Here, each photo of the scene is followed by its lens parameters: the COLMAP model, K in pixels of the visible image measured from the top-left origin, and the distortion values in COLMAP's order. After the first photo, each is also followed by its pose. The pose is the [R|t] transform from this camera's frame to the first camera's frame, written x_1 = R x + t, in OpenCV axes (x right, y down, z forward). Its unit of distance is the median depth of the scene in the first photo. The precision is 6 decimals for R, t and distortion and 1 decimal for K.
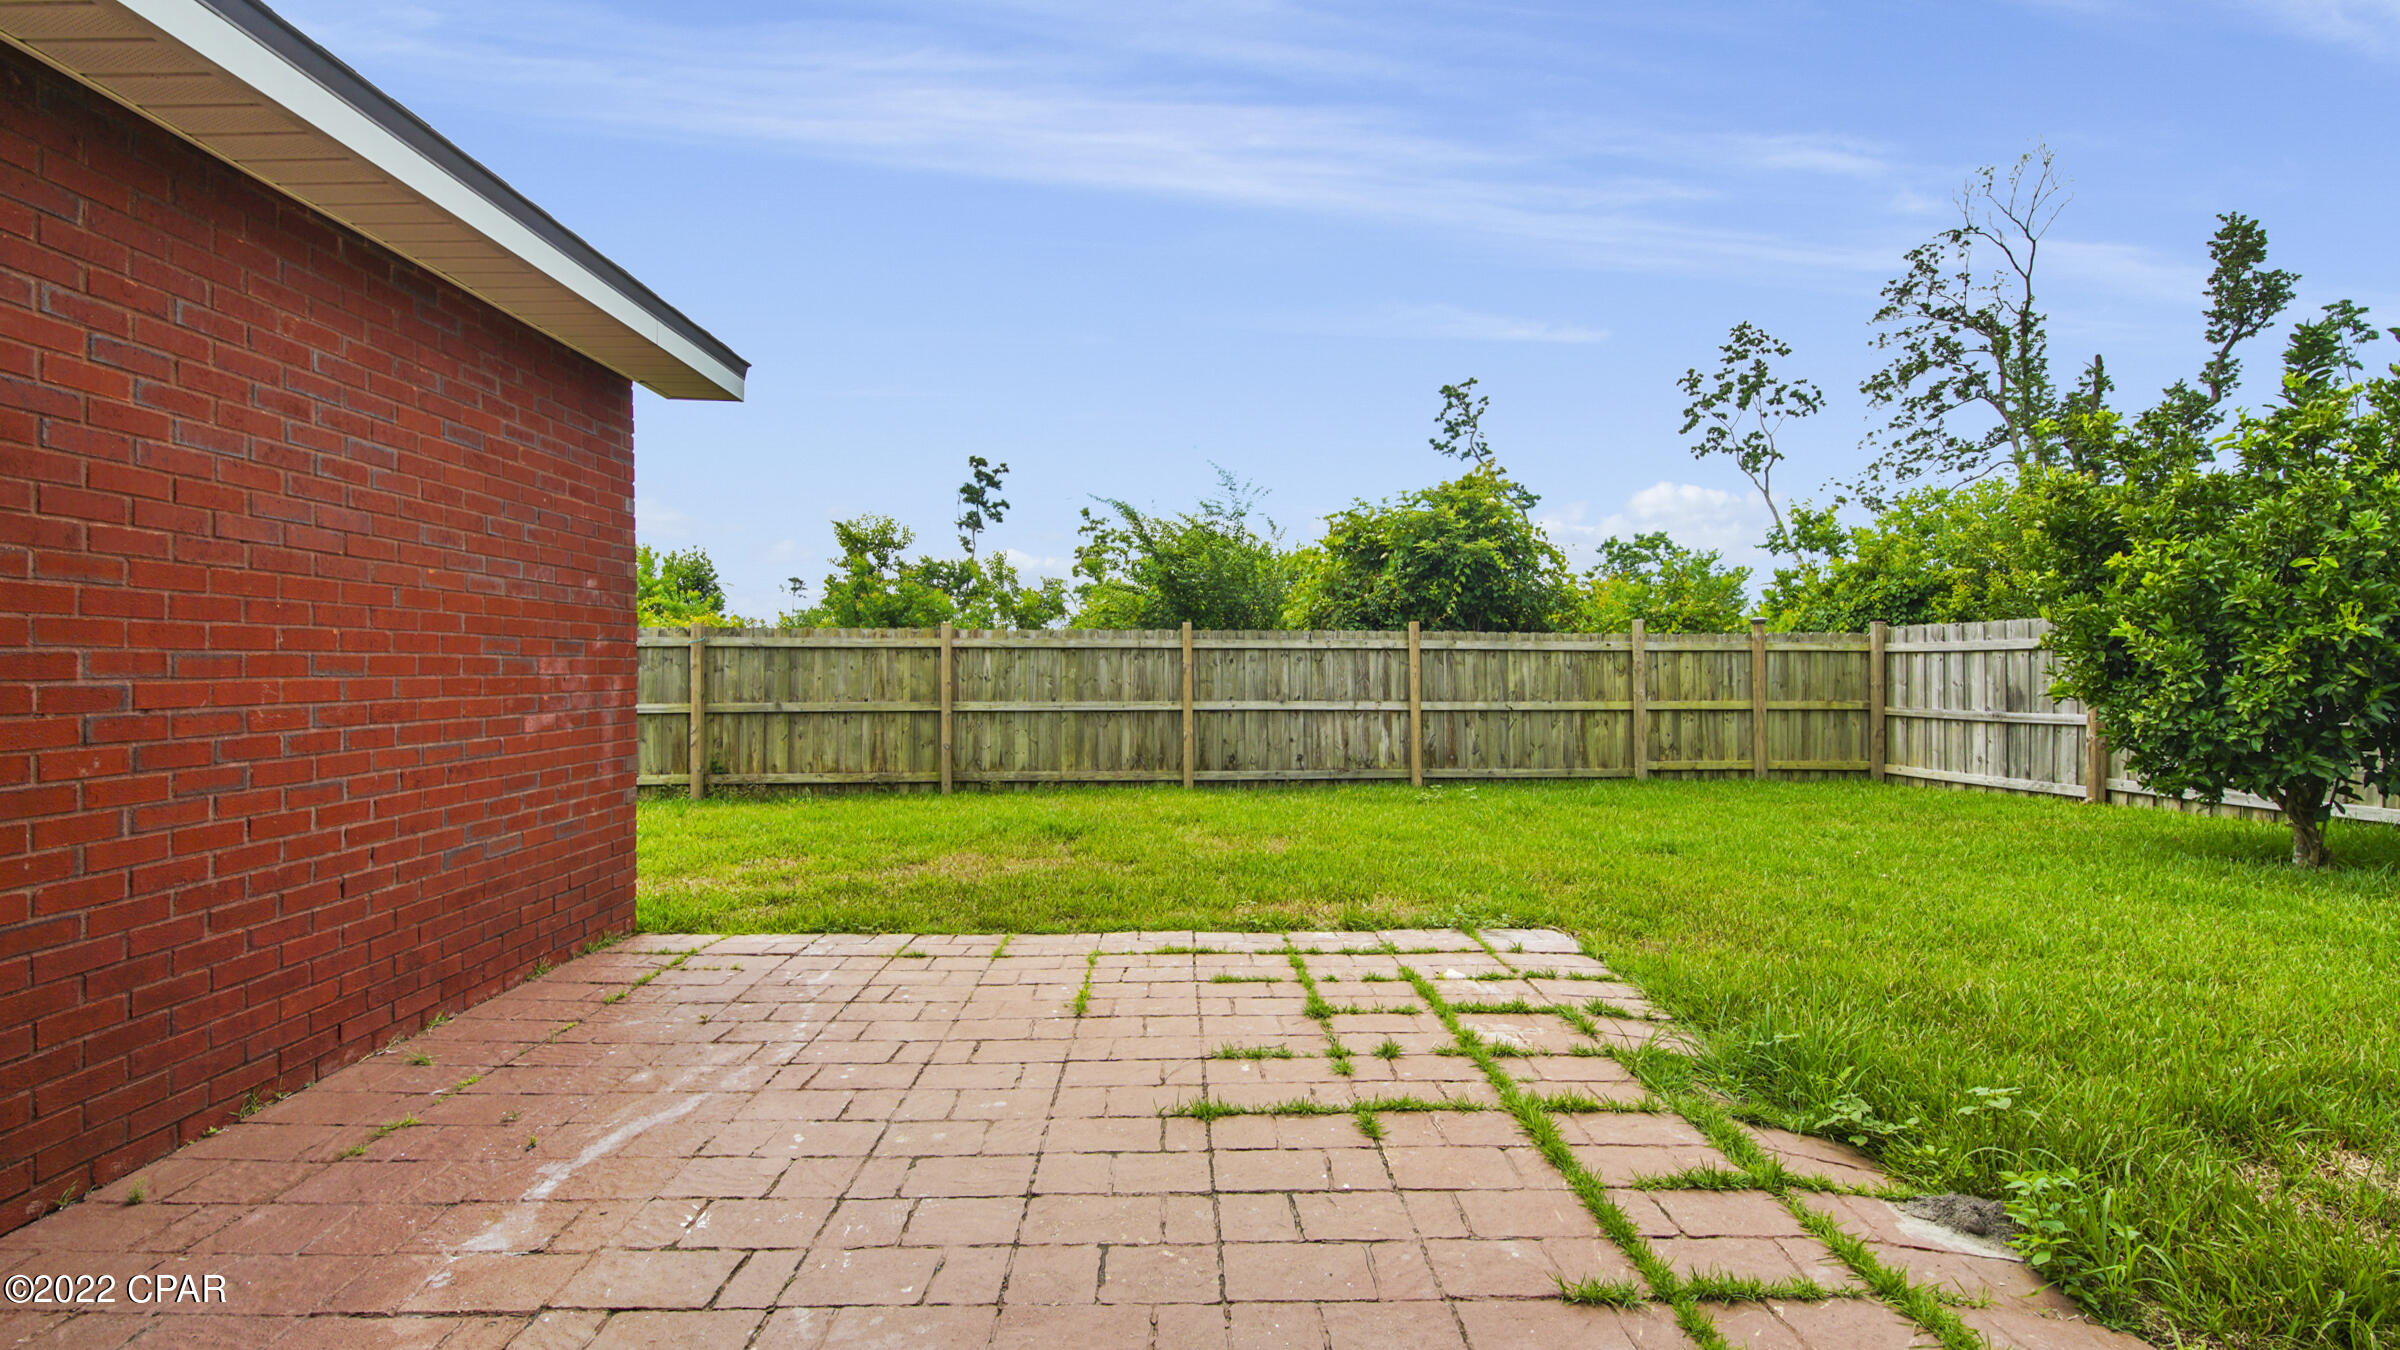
lens RADIAL K [[1070.5, 0, 1188.1], [0, 1070.5, 668.4], [0, 0, 1]] dist [0.029906, -0.015986]
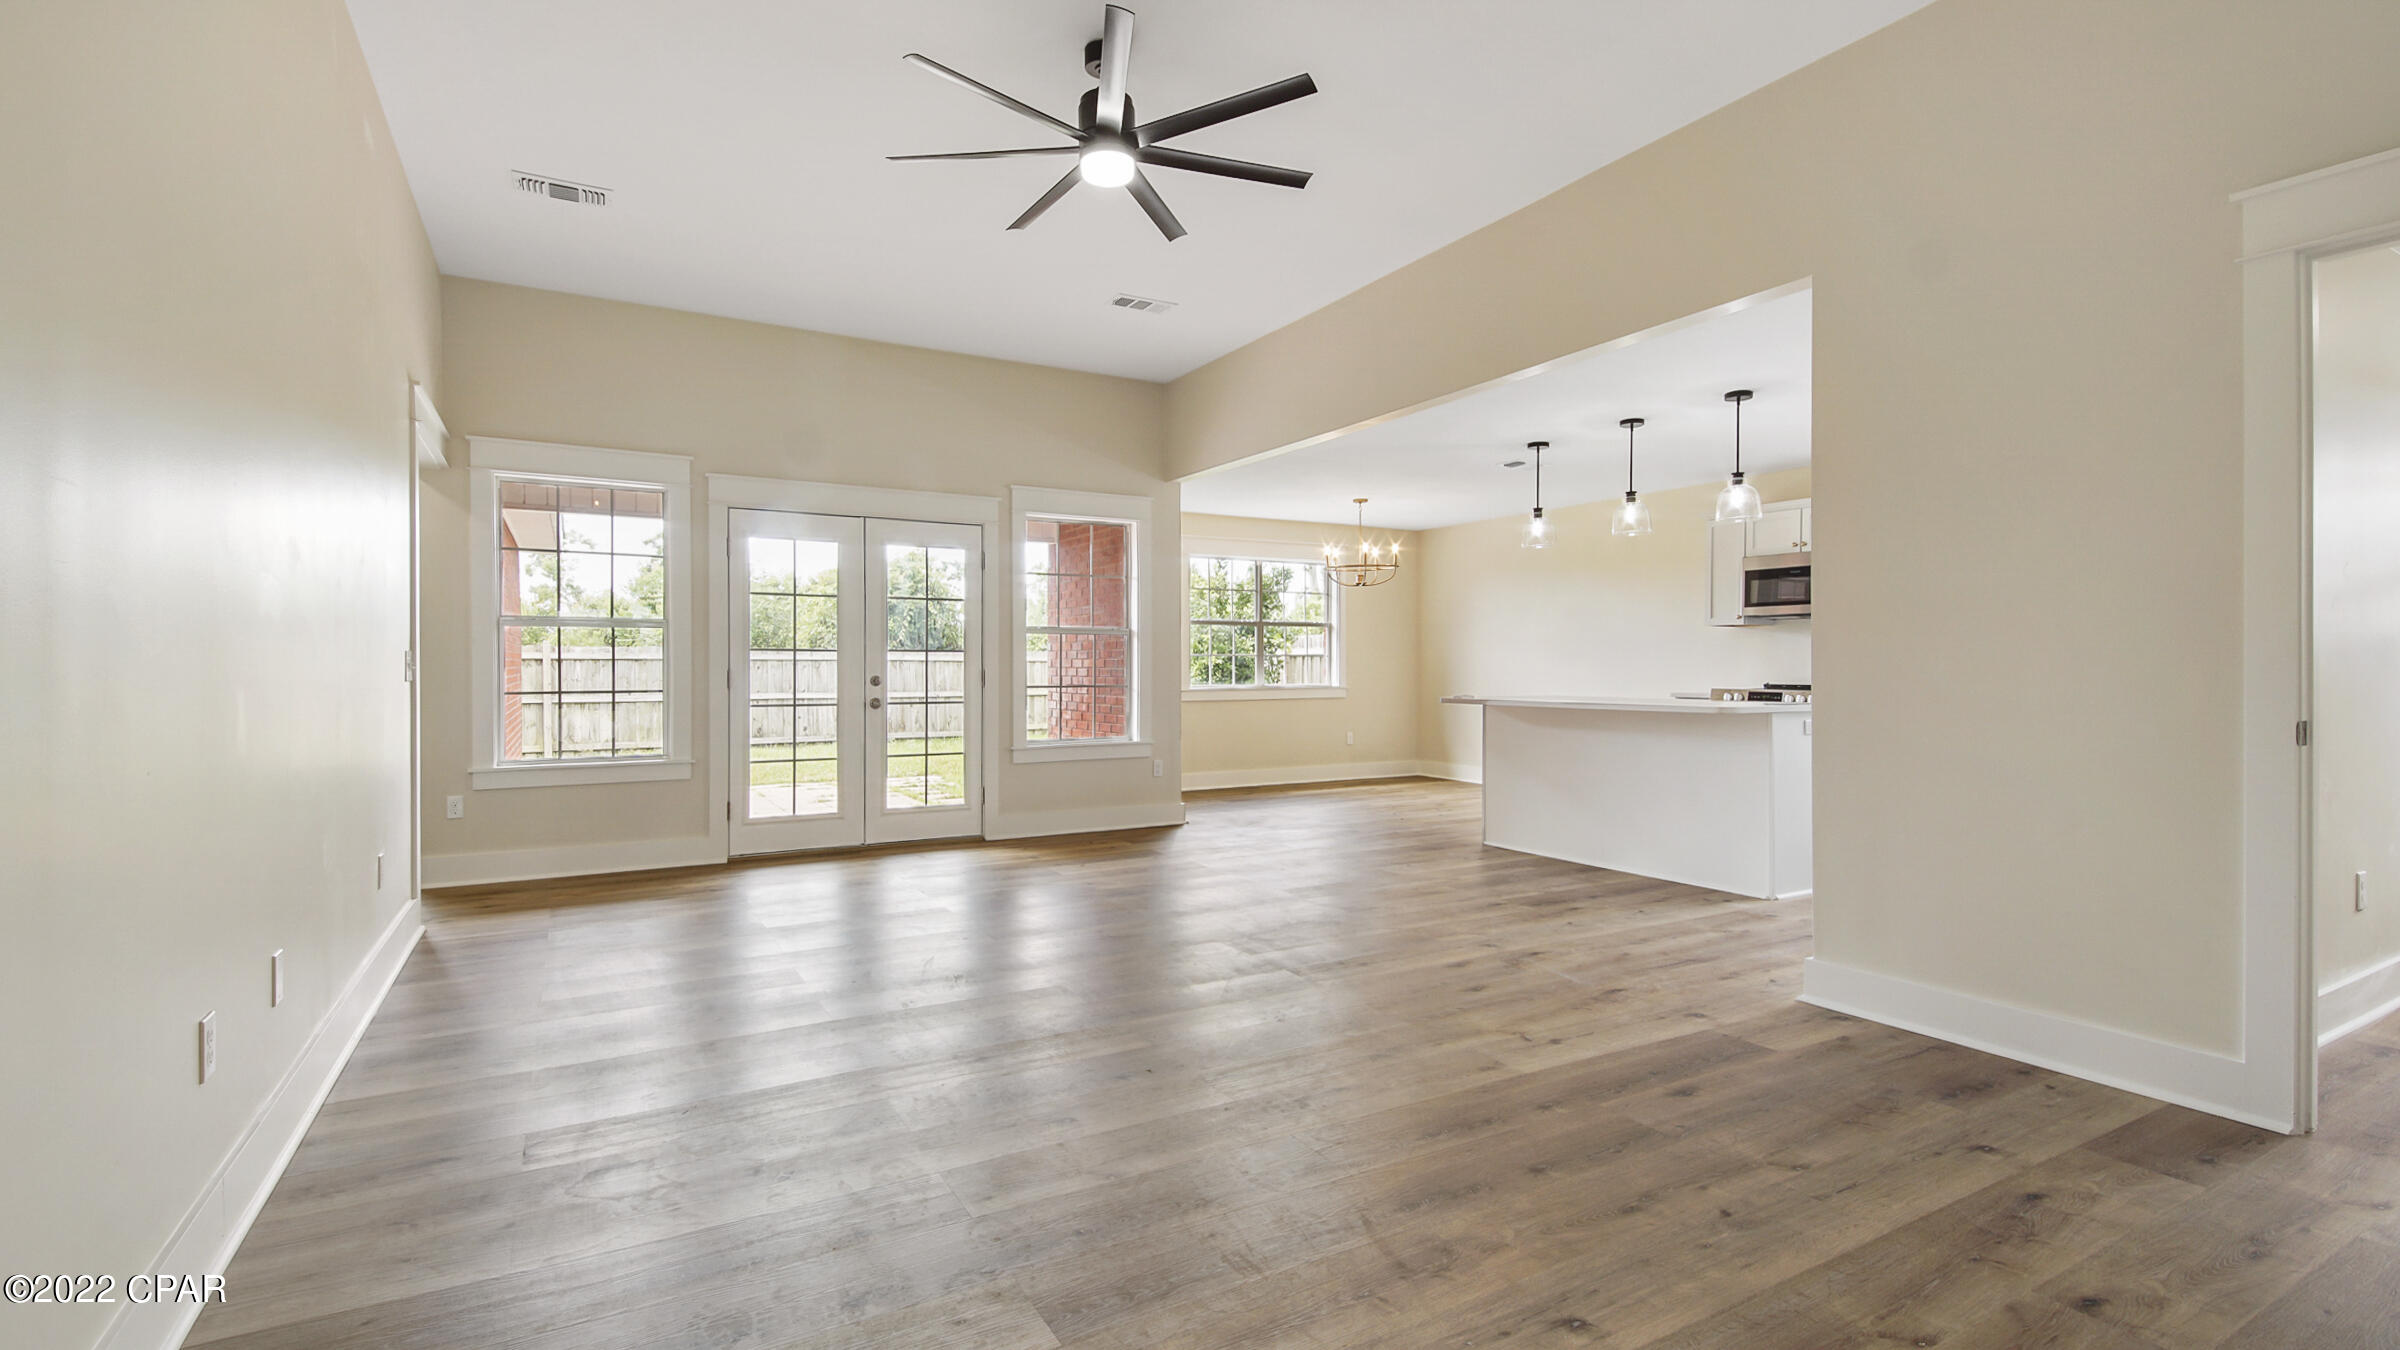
lens RADIAL K [[1070.5, 0, 1194.1], [0, 1070.5, 673.4], [0, 0, 1]] dist [0.029906, -0.015986]
pose [[0.874137, -0.002206, 0.485675, -0.034320], [-0.000628, 0.999984, 0.005672, -0.001559], [-0.485679, -0.005263, 0.874121, -0.138259]]
